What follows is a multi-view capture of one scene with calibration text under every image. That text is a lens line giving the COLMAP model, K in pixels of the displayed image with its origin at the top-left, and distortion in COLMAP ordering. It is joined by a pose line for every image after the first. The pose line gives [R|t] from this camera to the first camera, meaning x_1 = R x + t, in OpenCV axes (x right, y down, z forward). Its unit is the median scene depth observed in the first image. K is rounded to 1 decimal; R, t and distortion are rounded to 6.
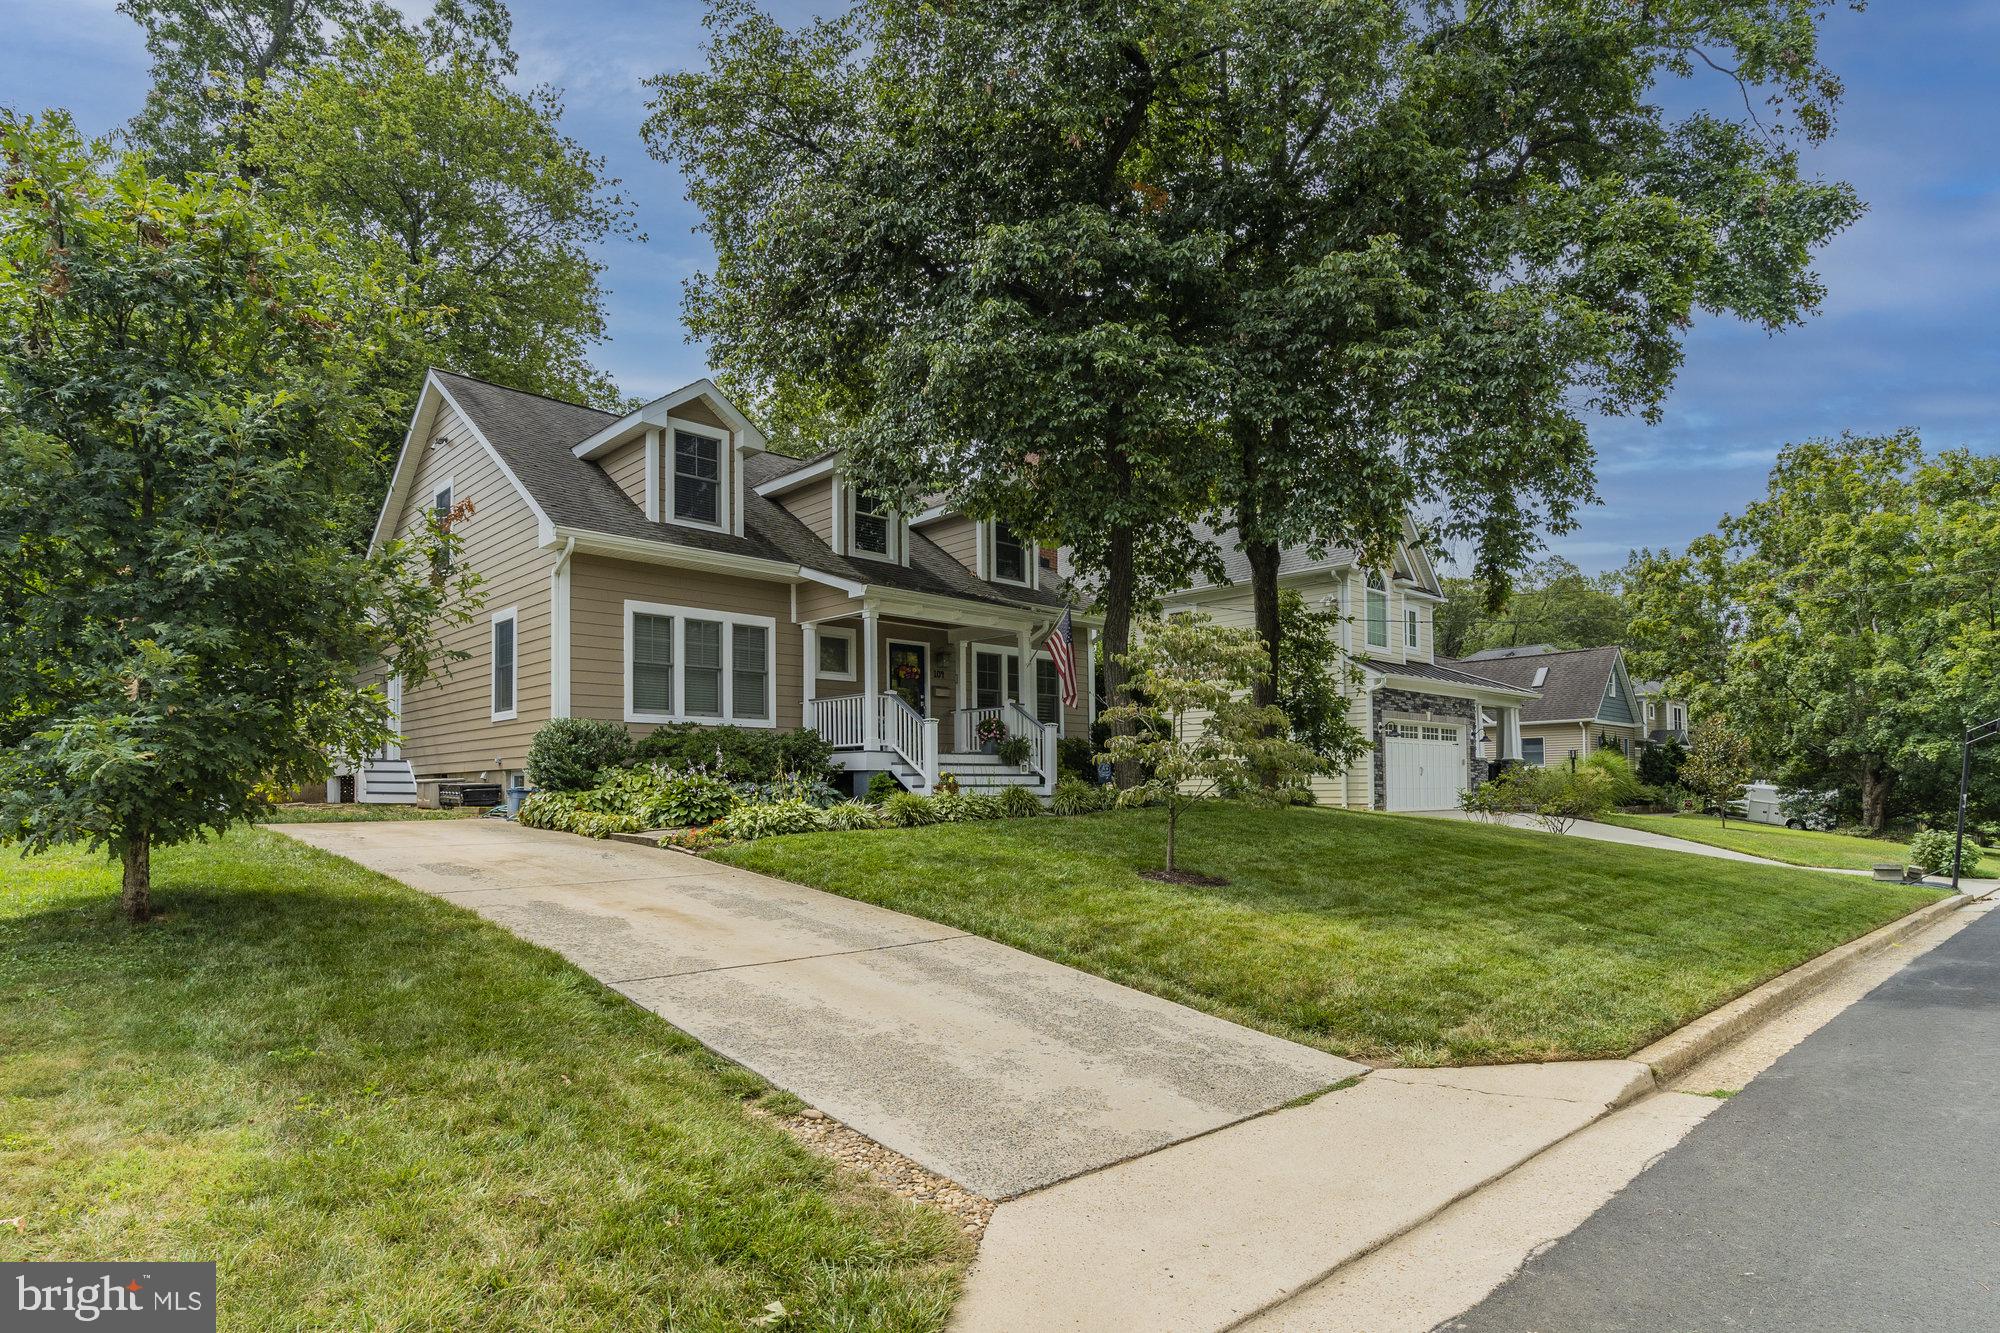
lens RADIAL K [[1026.0, 0, 1042.0], [0, 1026.0, 755.3], [0, 0, 1]] dist [0.002063, 0.000563]
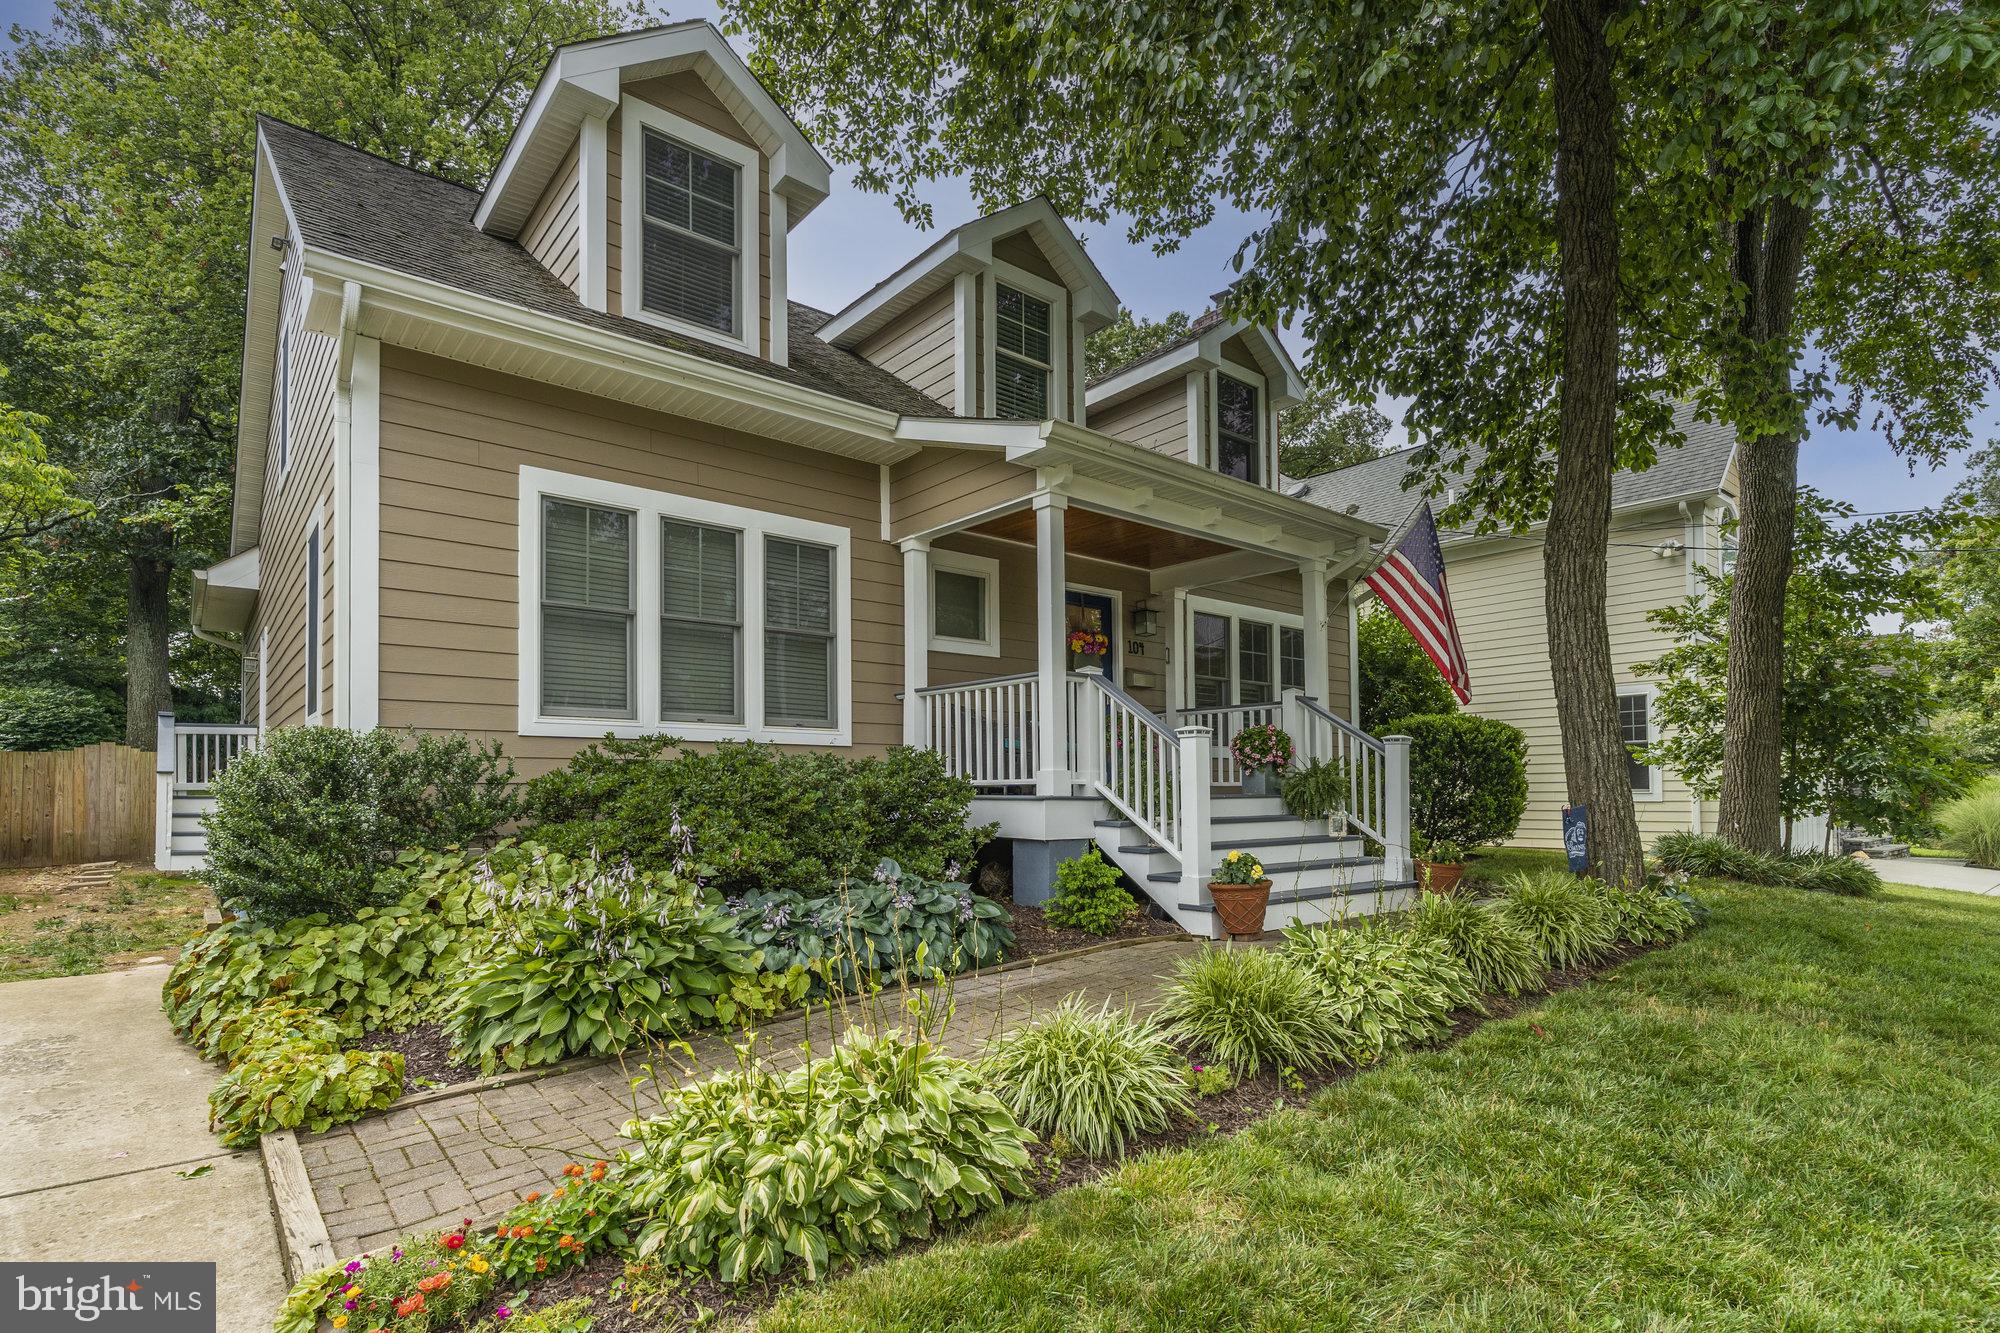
lens RADIAL K [[972.7, 0, 1037.9], [0, 972.7, 770.7], [0, 0, 1]] dist [0.002450, 0.000274]
pose [[0.997139, 0.001423, -0.075576, -0.137935], [-0.000616, 0.999943, 0.010699, -0.020424], [0.075587, -0.010622, 0.997083, 0.554759]]
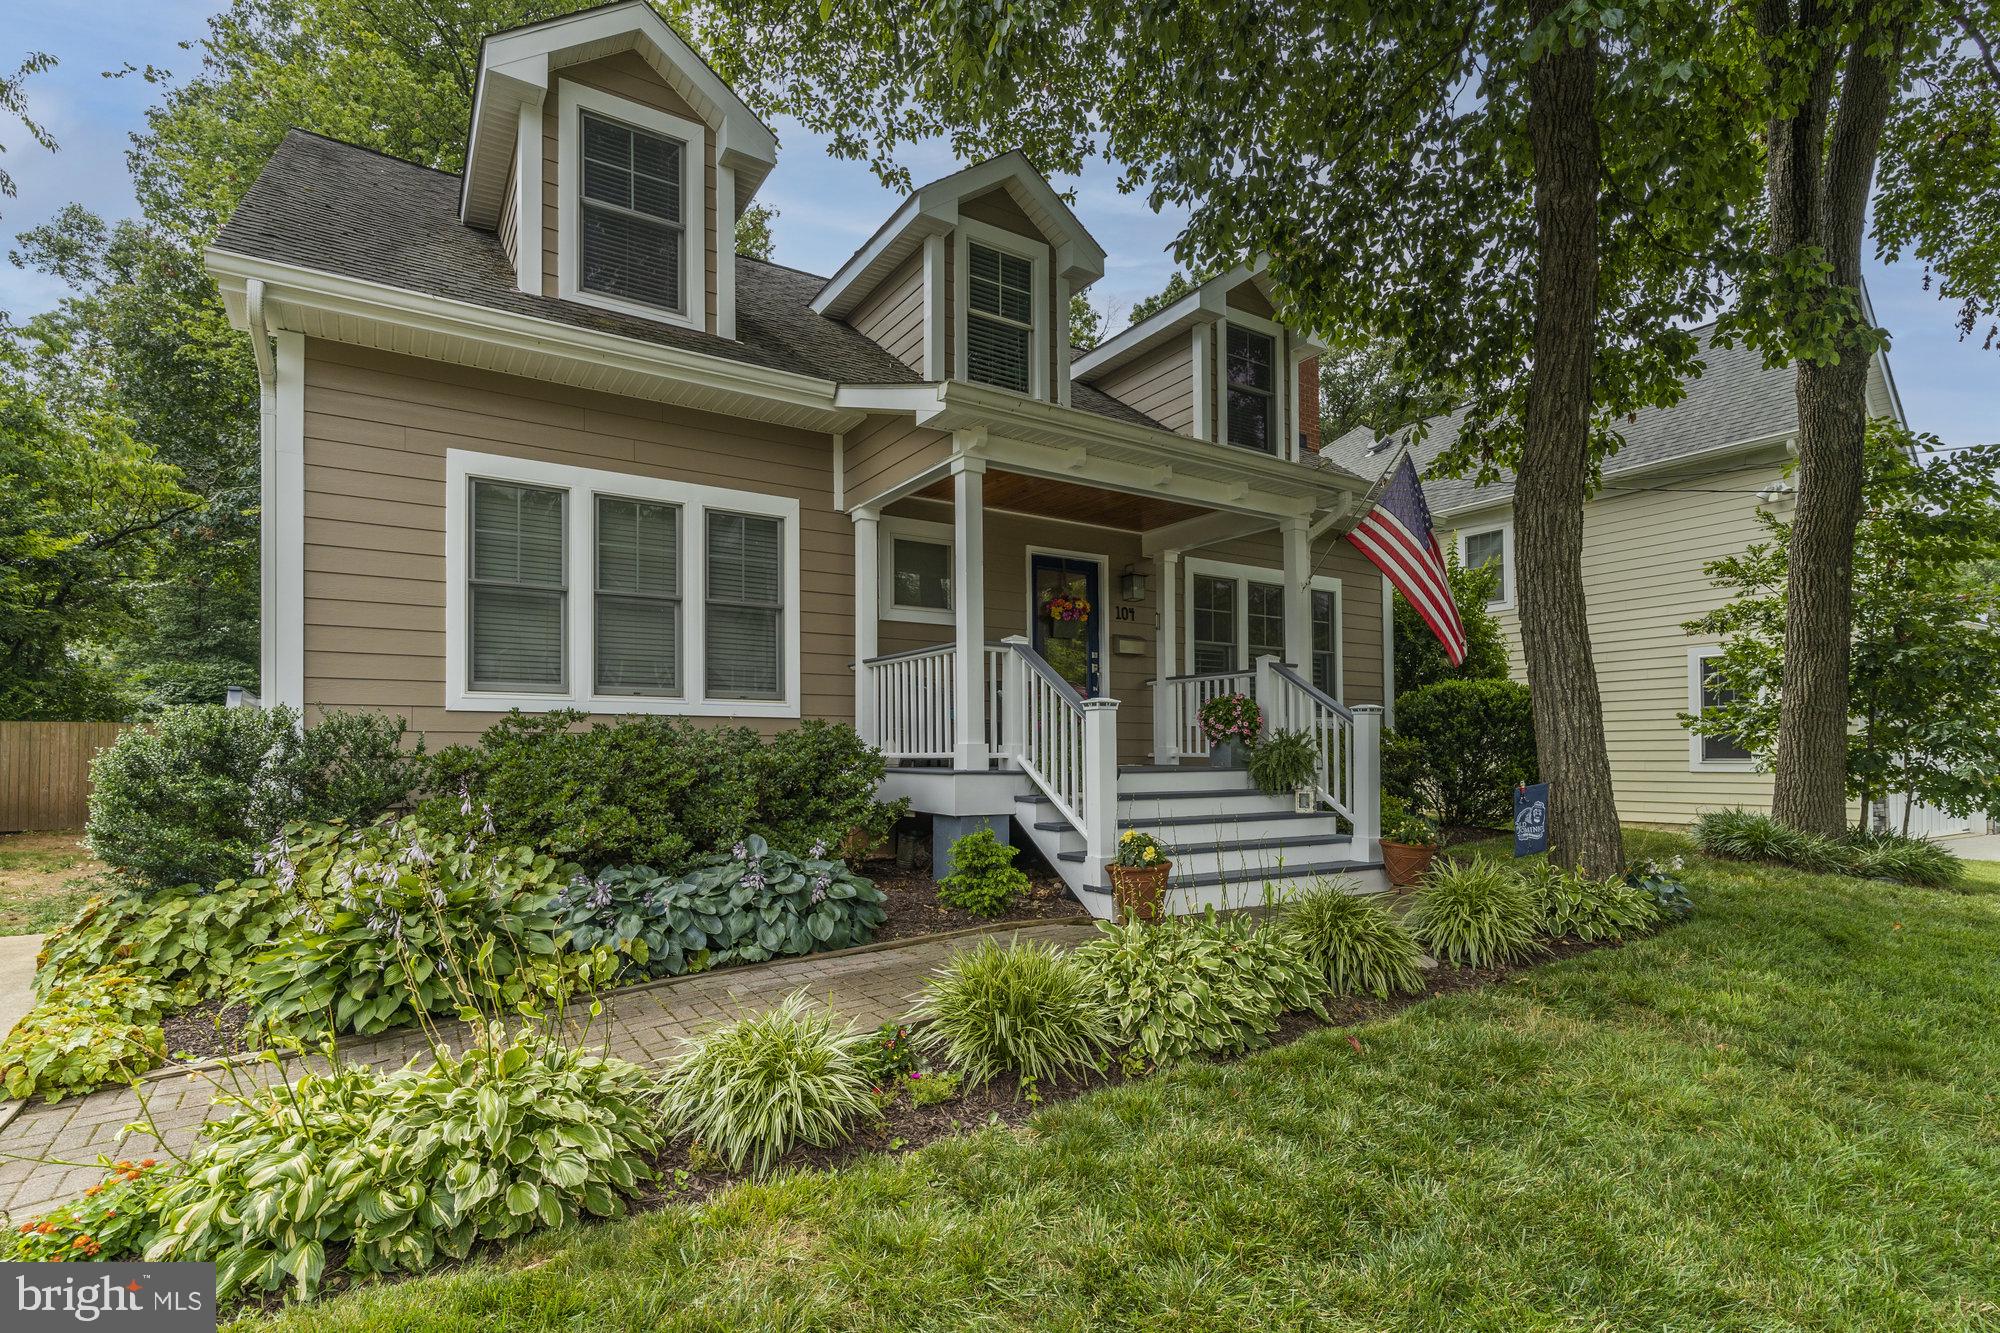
lens RADIAL K [[972.7, 0, 1036.6], [0, 972.7, 739.8], [0, 0, 1]] dist [0.002450, 0.000274]
pose [[0.979997, 0.001716, -0.199004, -0.052571], [0.001428, 0.999876, 0.015656, -0.024229], [0.199007, -0.015627, 0.979874, 0.582636]]
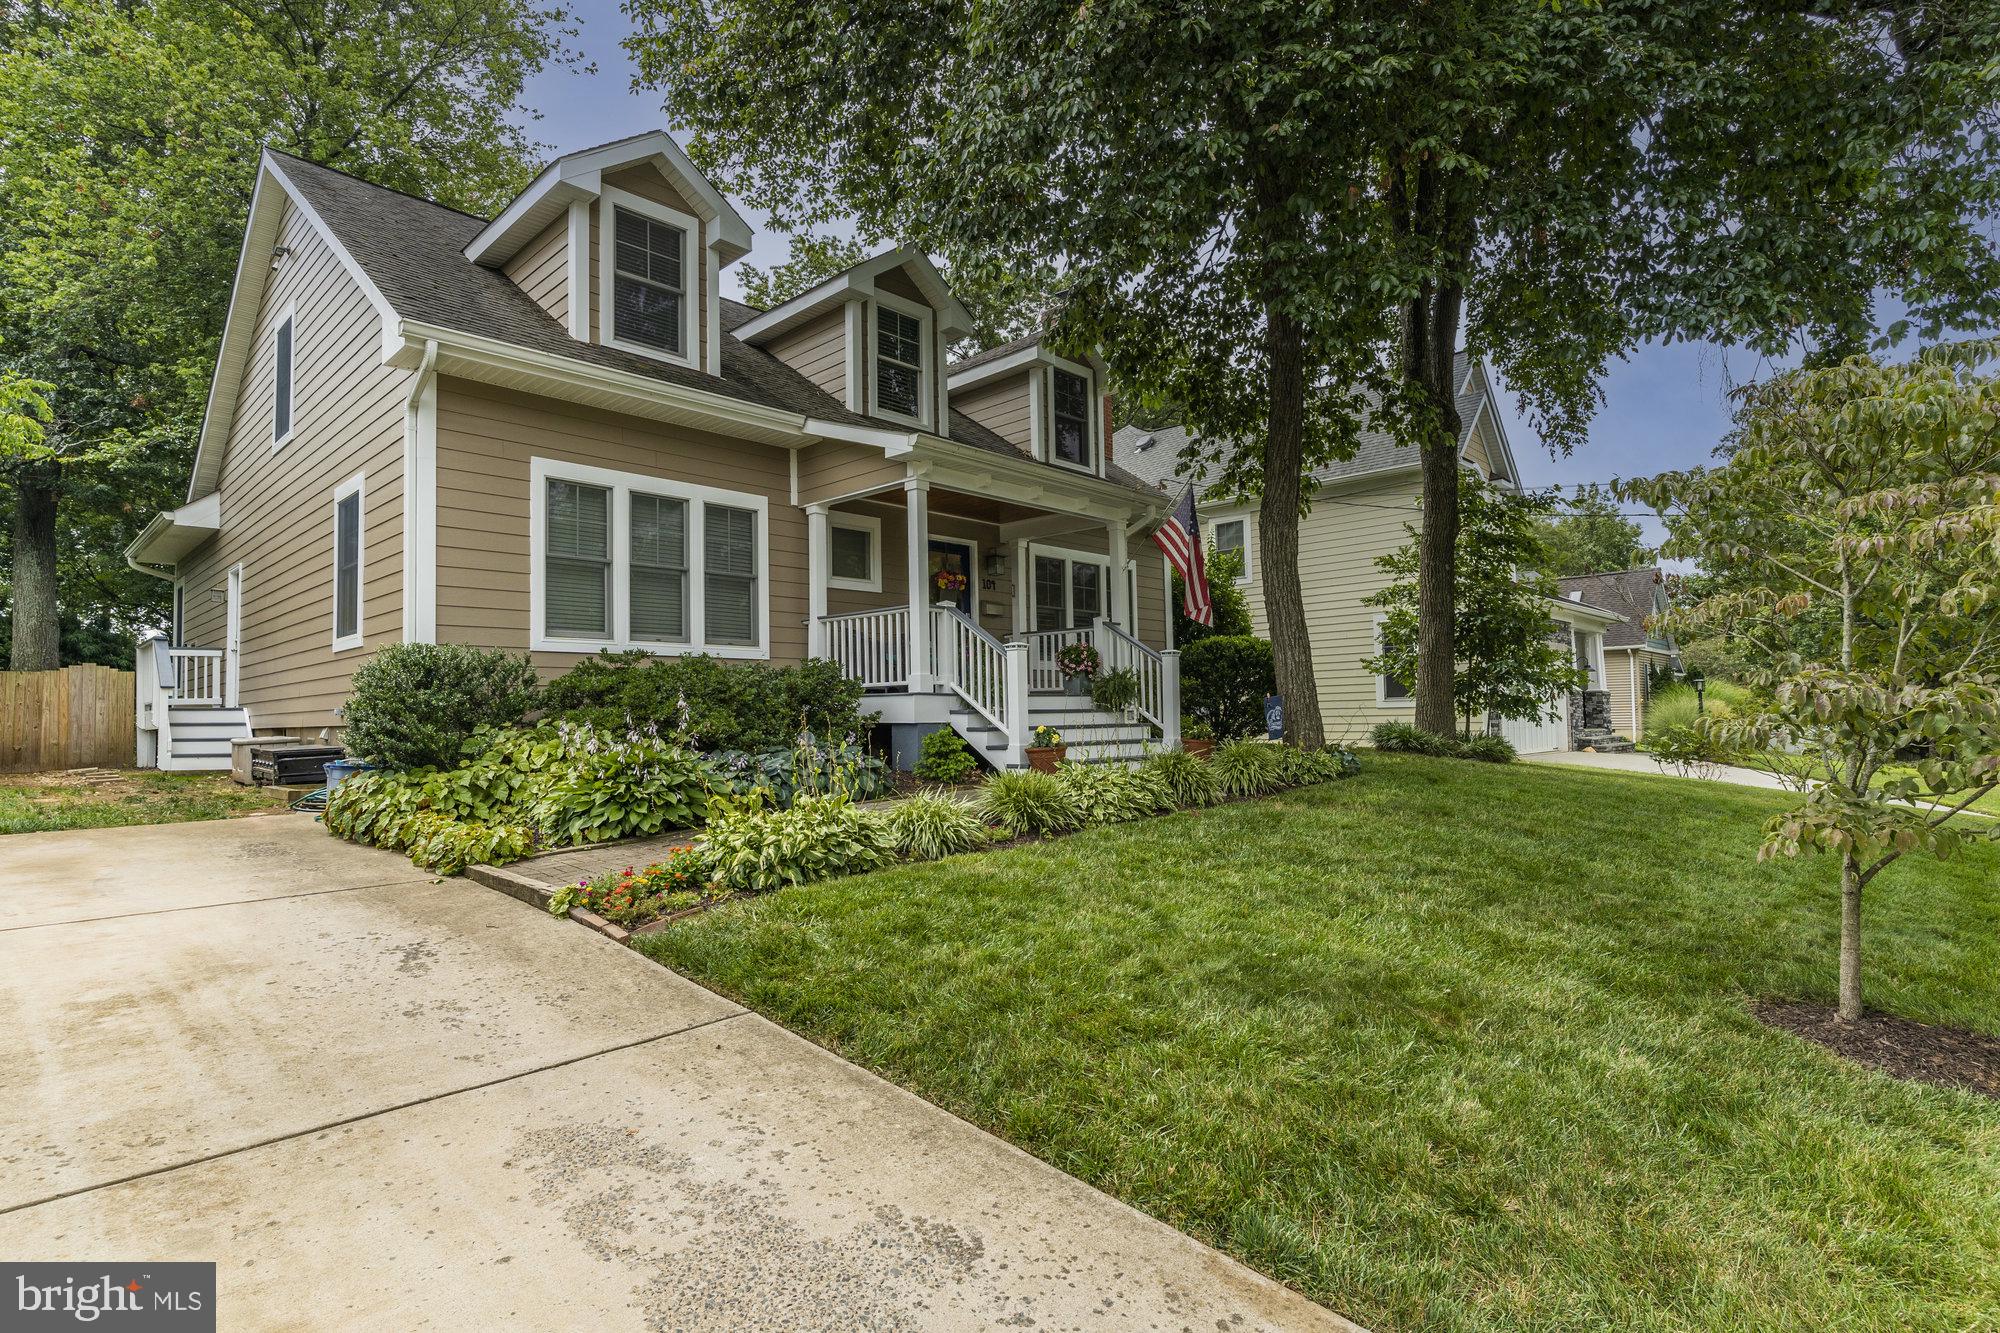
lens RADIAL K [[972.7, 0, 1029.9], [0, 972.7, 667.6], [0, 0, 1]] dist [0.002450, 0.000274]
pose [[0.999355, -0.007223, 0.035176, -0.116541], [0.007895, 0.999788, -0.019014, -0.008203], [-0.035031, 0.019280, 0.999200, 0.374381]]
